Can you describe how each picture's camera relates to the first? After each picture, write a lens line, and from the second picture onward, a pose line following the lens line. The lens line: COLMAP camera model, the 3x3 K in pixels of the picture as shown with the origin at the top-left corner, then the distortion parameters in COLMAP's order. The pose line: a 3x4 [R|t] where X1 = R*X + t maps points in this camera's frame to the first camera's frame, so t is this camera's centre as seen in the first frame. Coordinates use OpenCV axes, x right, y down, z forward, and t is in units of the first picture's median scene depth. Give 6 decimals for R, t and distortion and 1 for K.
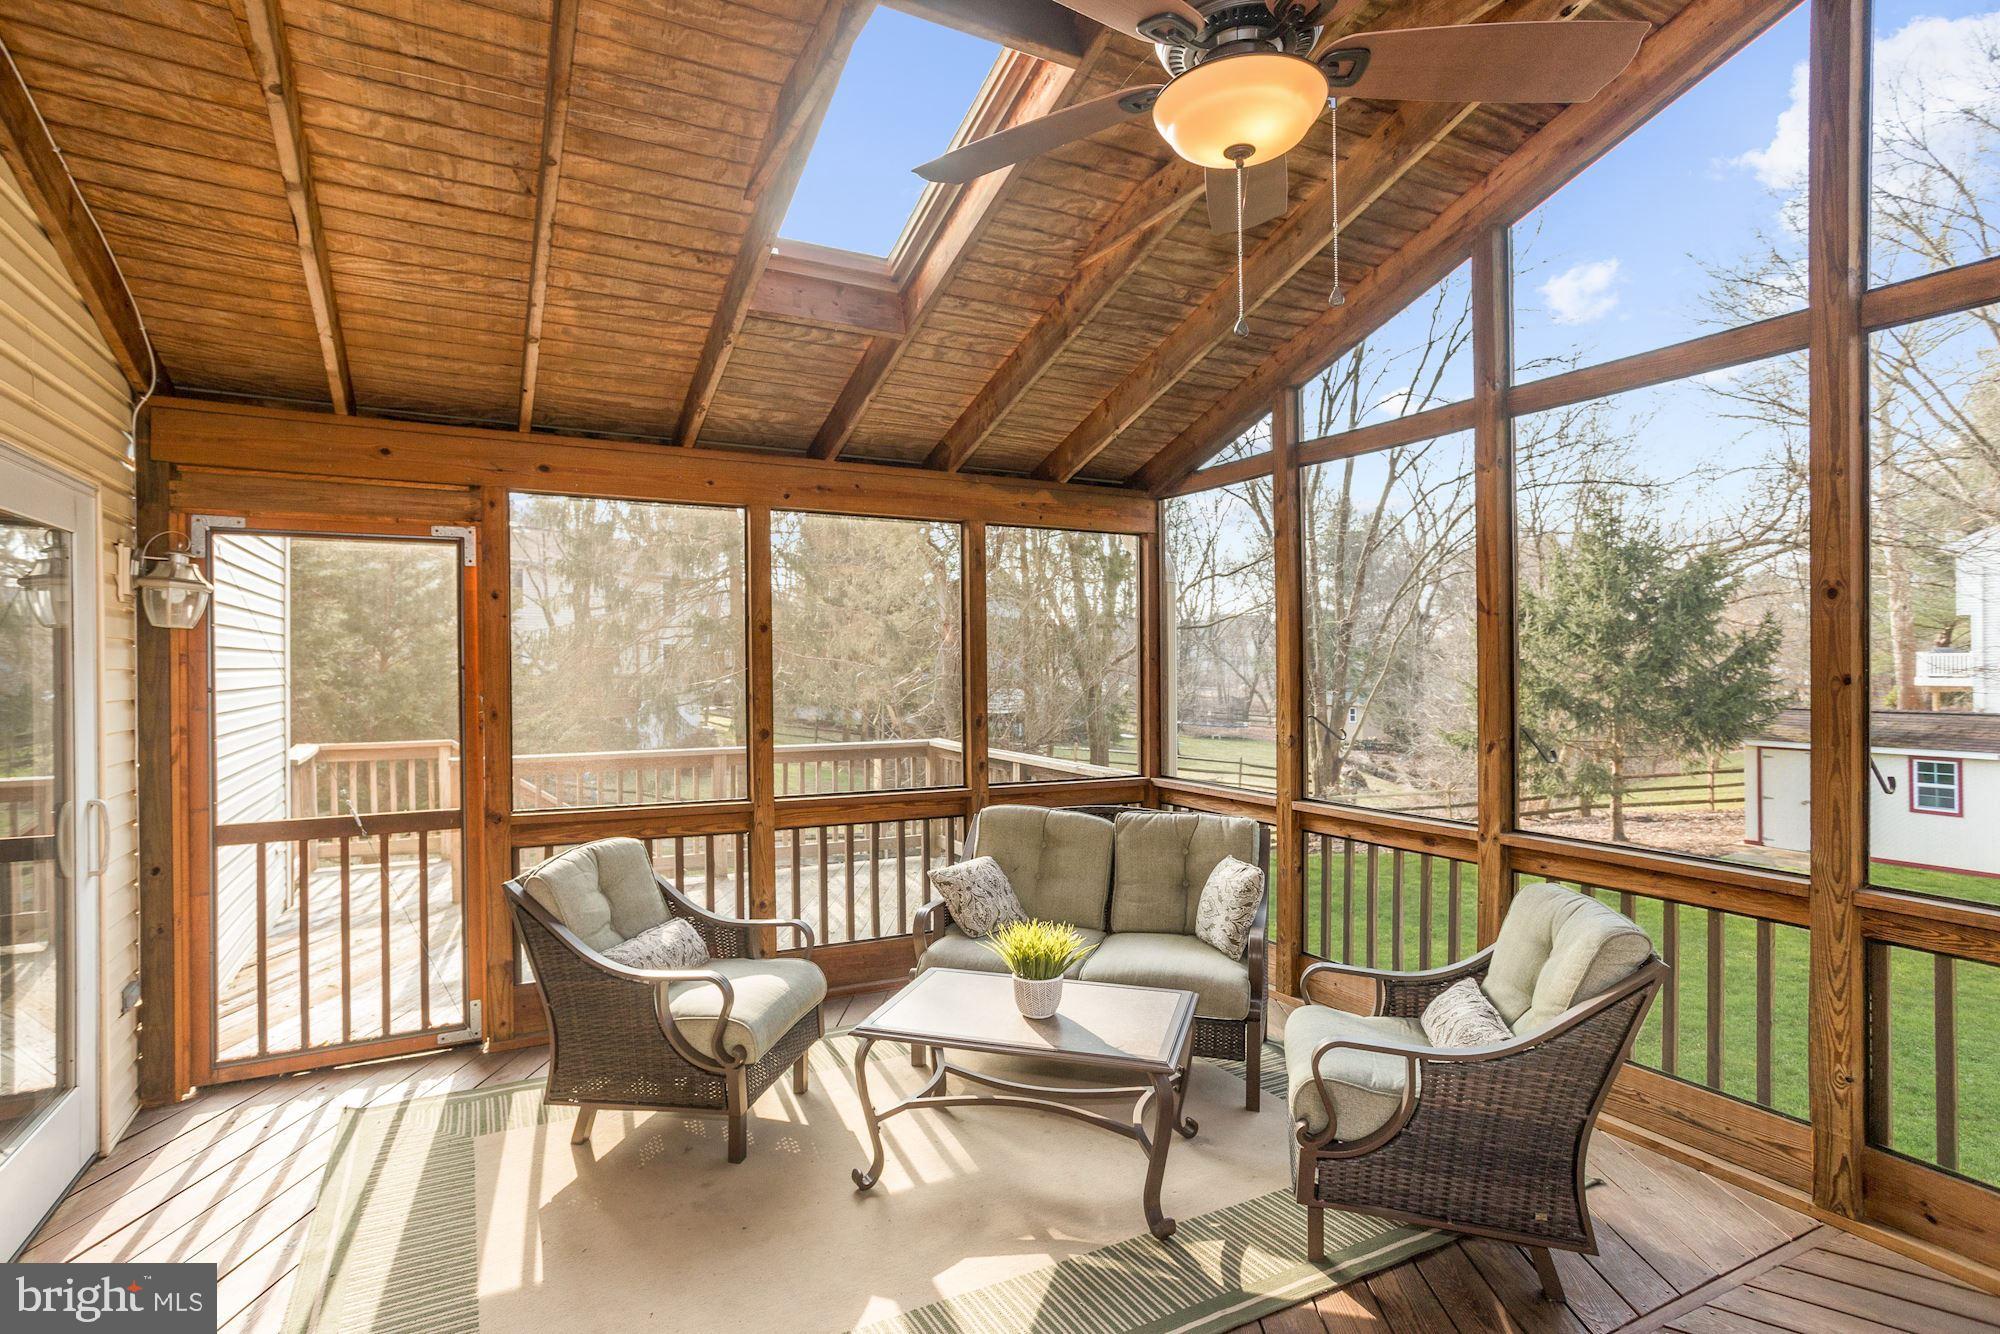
lens RADIAL K [[964.6, 0, 1053.7], [0, 964.6, 659.2], [0, 0, 1]] dist [-0.046863, 0.013713]
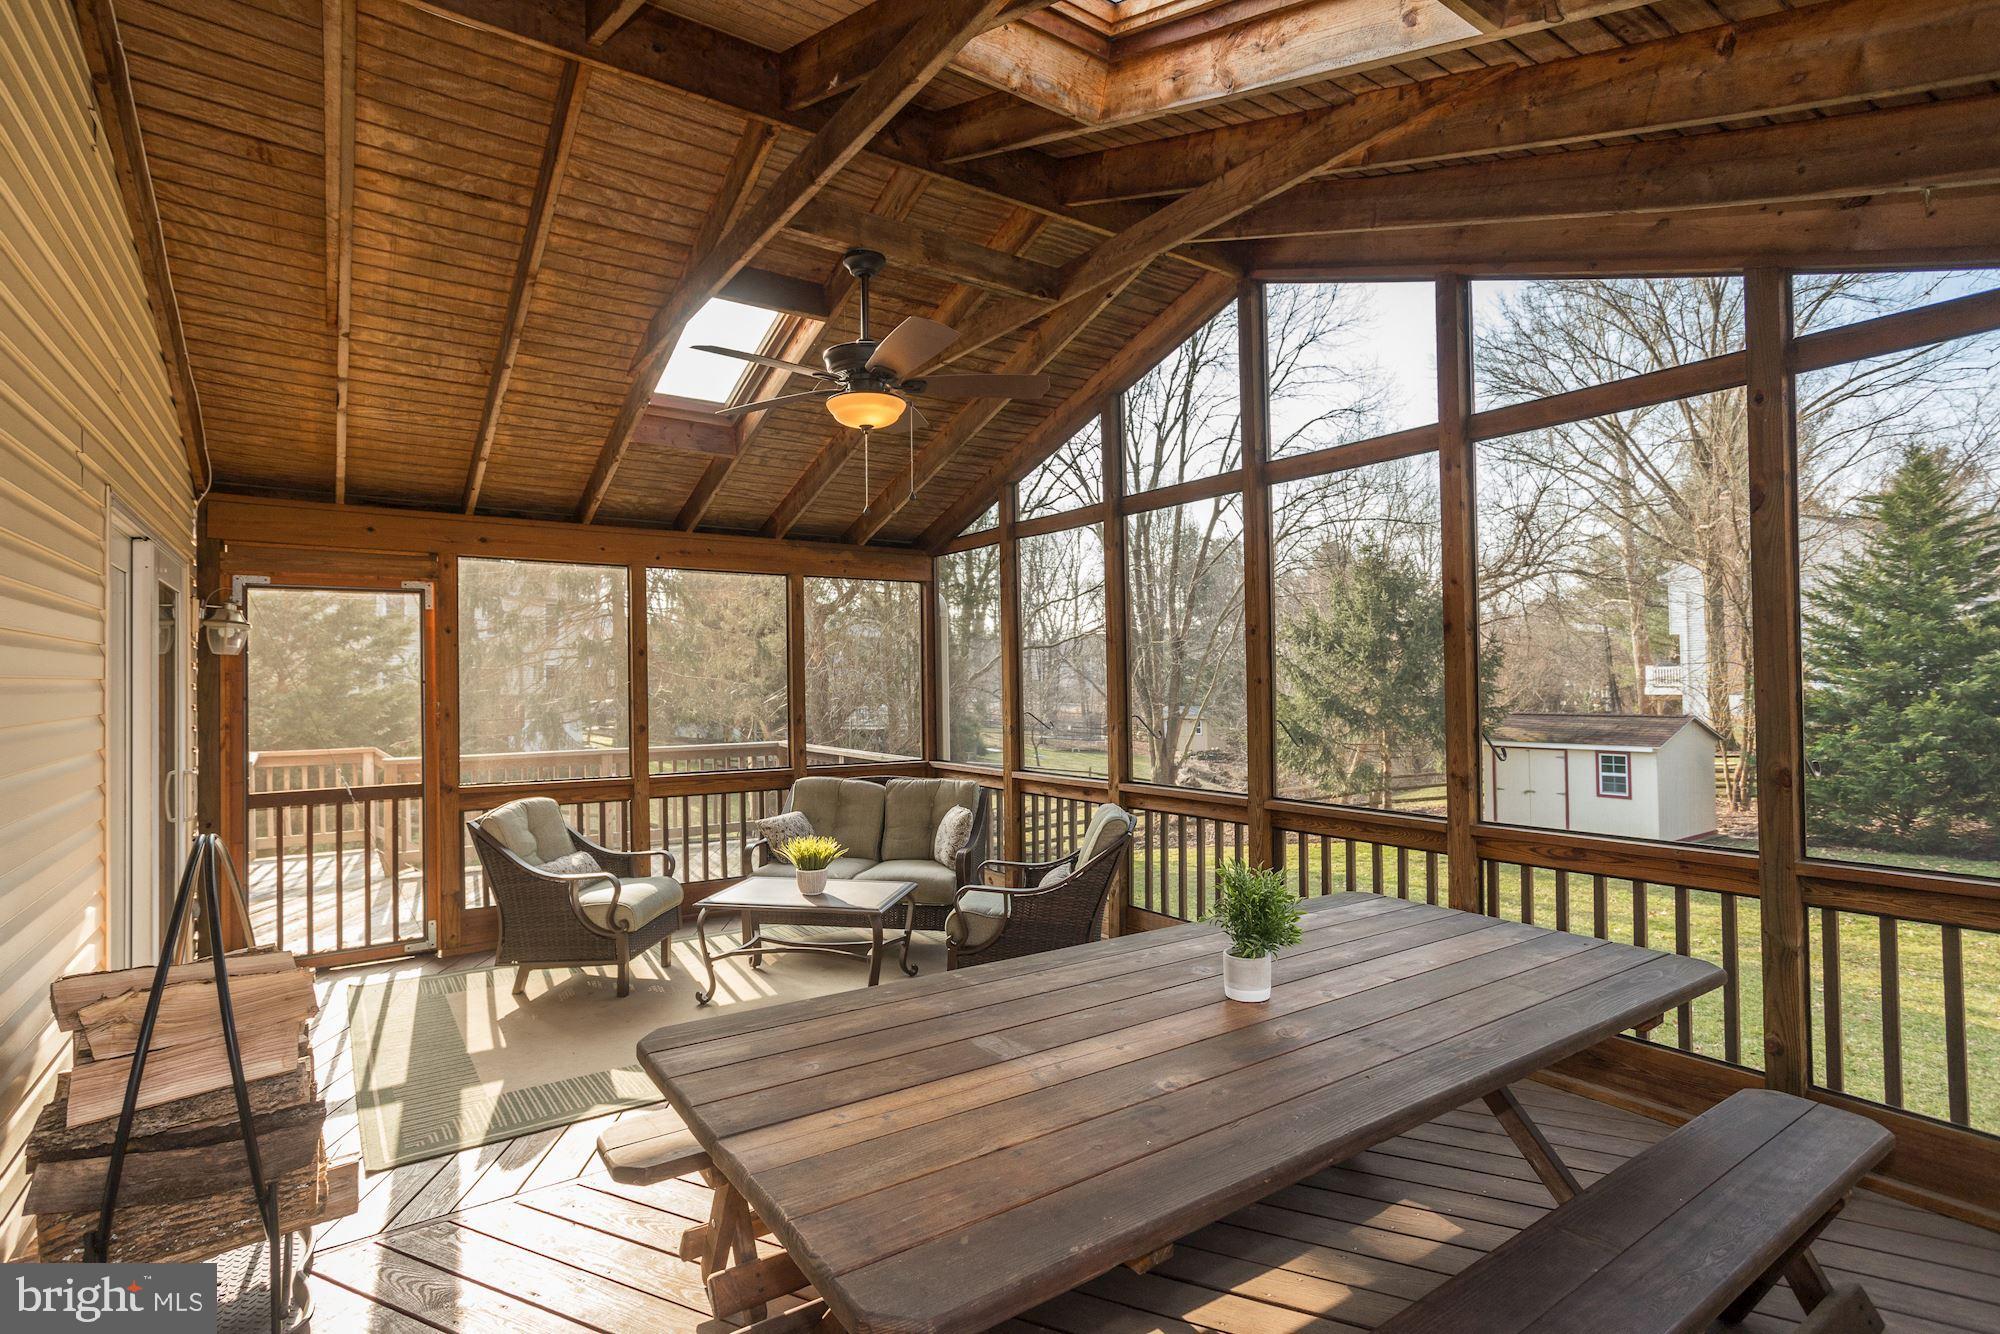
lens RADIAL K [[972.5, 0, 989.8], [0, 972.5, 663.9], [0, 0, 1]] dist [-0.069463, 0.031601]
pose [[0.998777, -0.005295, 0.049166, 0.150539], [0.006032, 0.999872, -0.014846, 0.008415], [-0.049081, 0.015124, 0.998680, -0.471690]]
